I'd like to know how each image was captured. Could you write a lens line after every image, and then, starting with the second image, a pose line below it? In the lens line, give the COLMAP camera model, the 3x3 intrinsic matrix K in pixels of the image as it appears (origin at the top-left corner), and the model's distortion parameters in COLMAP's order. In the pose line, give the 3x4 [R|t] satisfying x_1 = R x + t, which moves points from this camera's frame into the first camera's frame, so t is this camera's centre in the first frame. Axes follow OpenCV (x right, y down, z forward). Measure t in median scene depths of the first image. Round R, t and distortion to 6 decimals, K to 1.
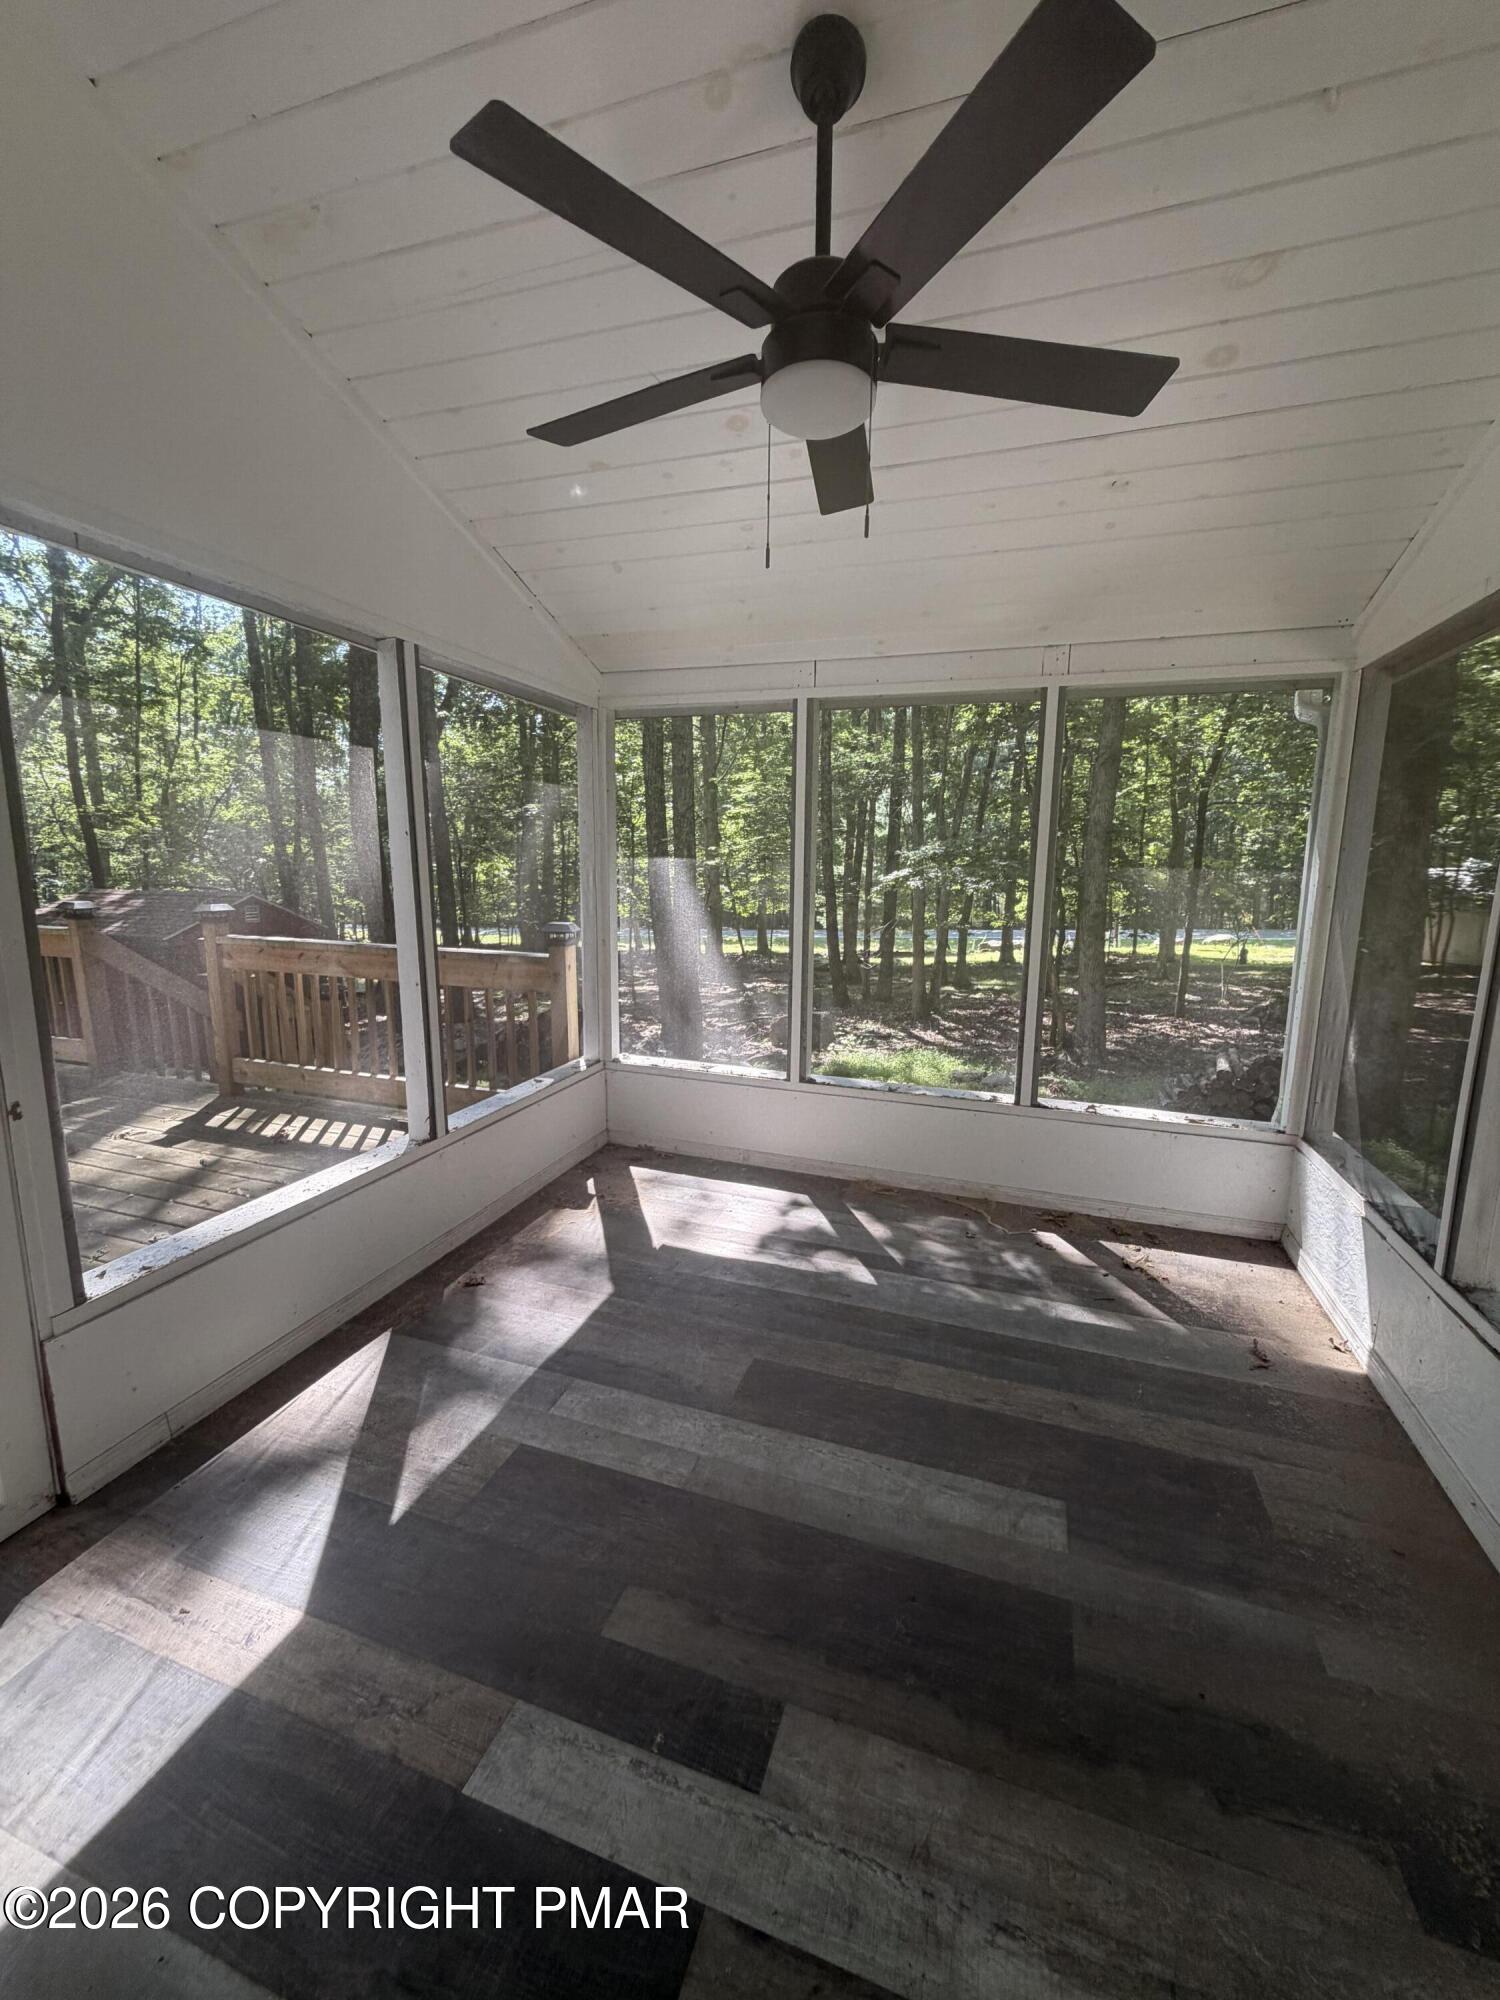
lens RADIAL K [[798.9, 0, 757.5], [0, 798.9, 999.4], [0, 0, 1]] dist [0.000246, 0.000851]
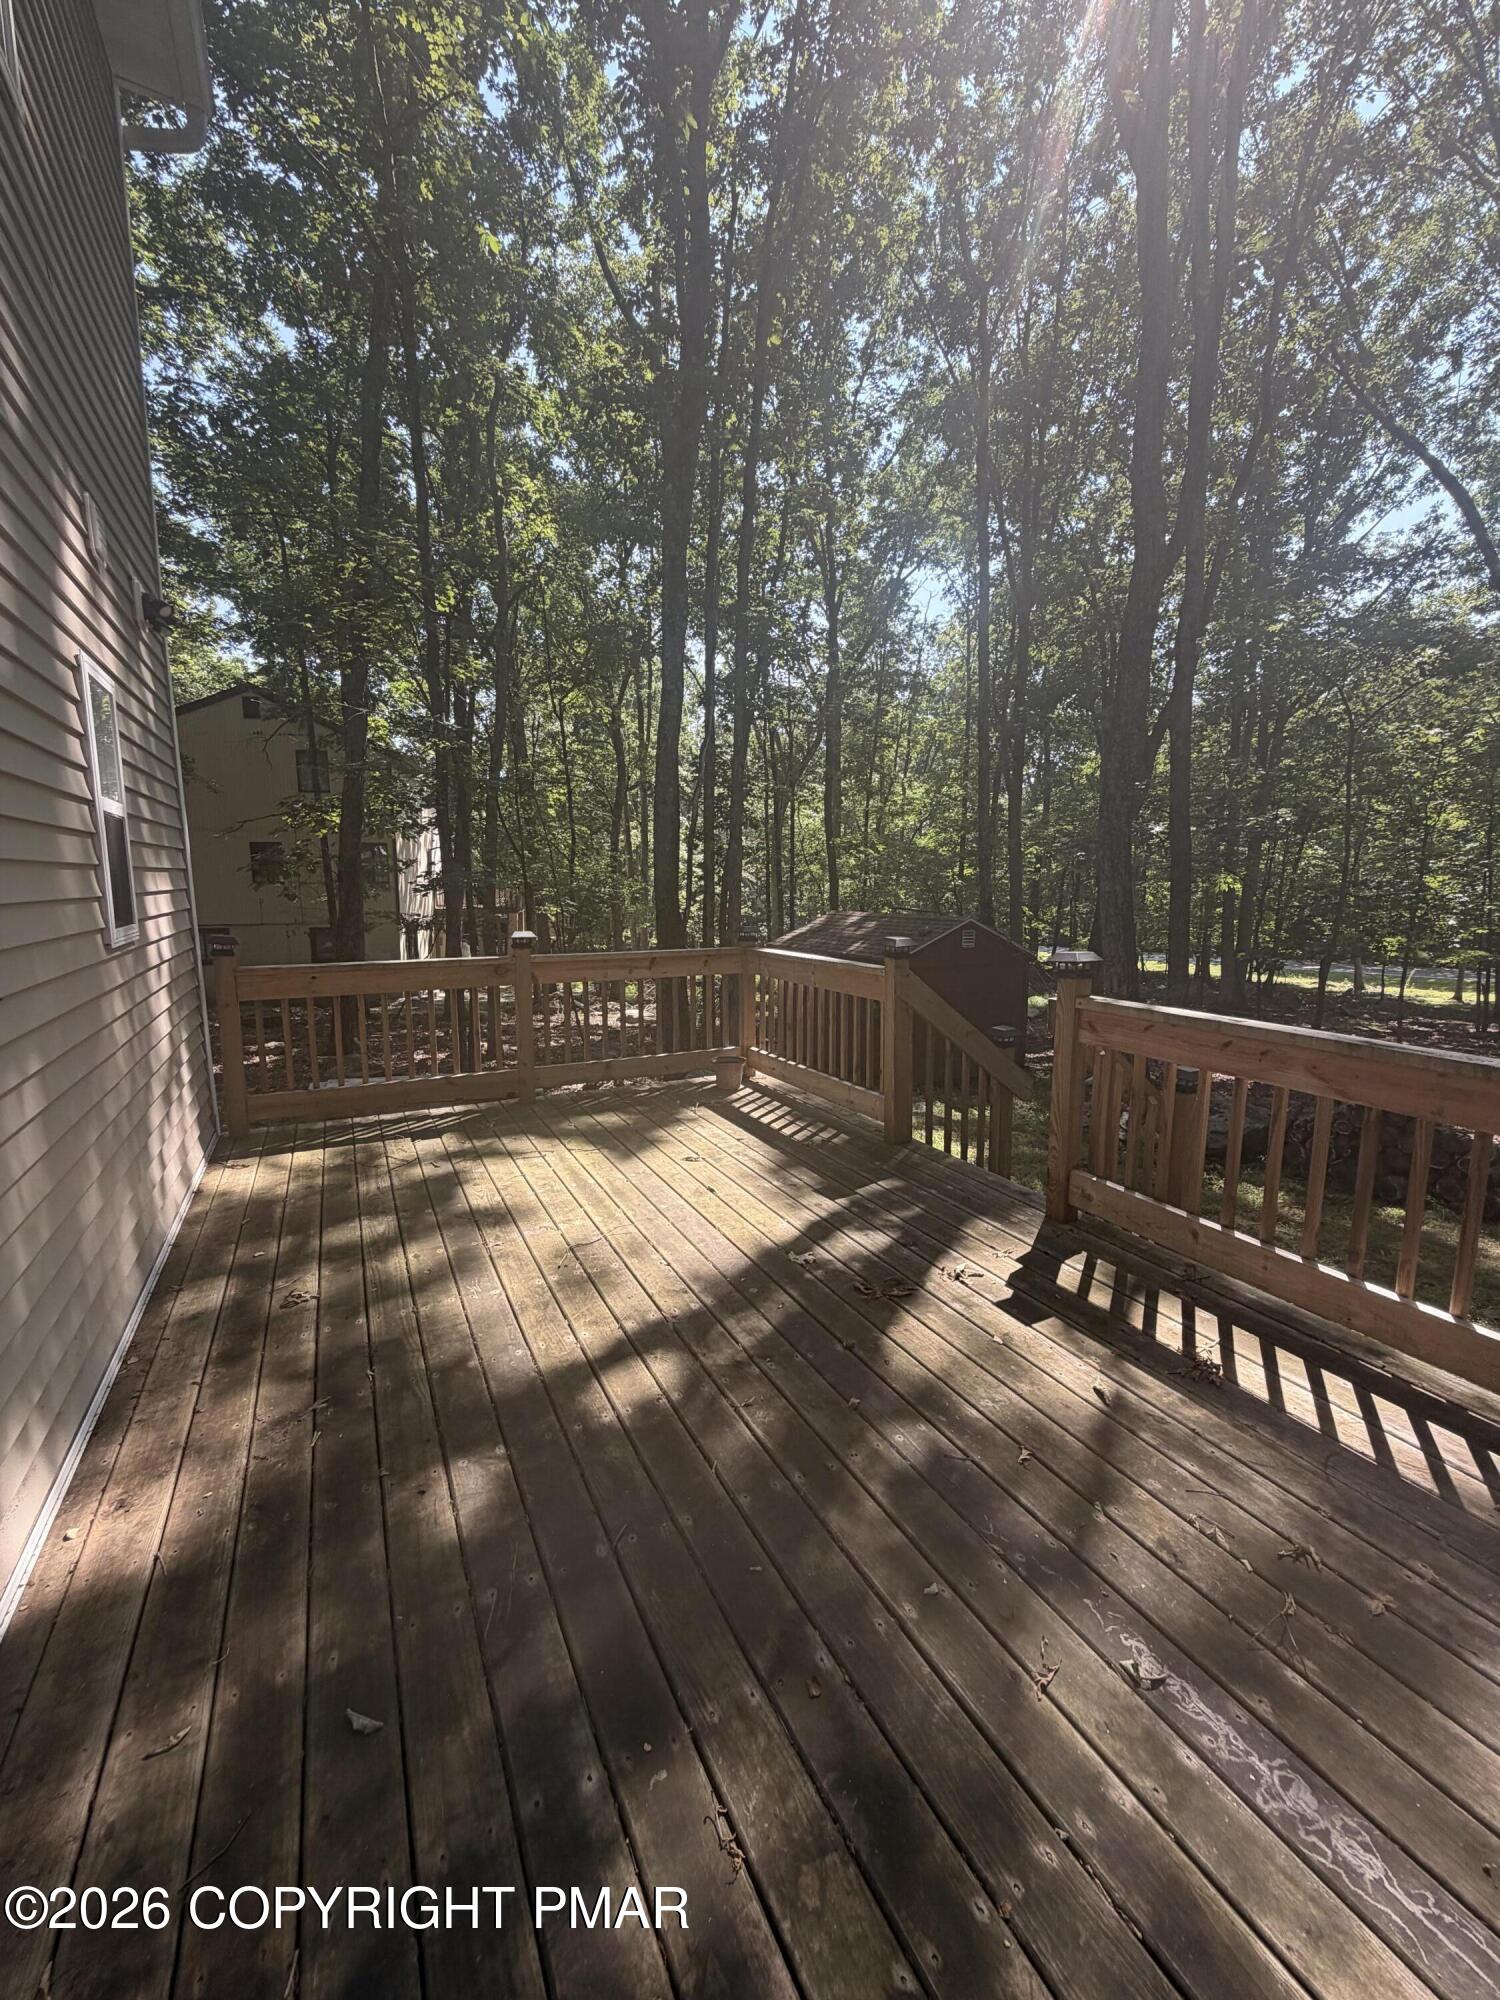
lens RADIAL K [[798.9, 0, 746.4], [0, 798.9, 1000.3], [0, 0, 1]] dist [0.000246, 0.000851]
pose [[0.720190, 0.087017, -0.688298, -0.438678], [-0.103020, 0.994518, 0.017937, -0.064670], [0.686085, 0.057991, 0.725207, 0.322266]]
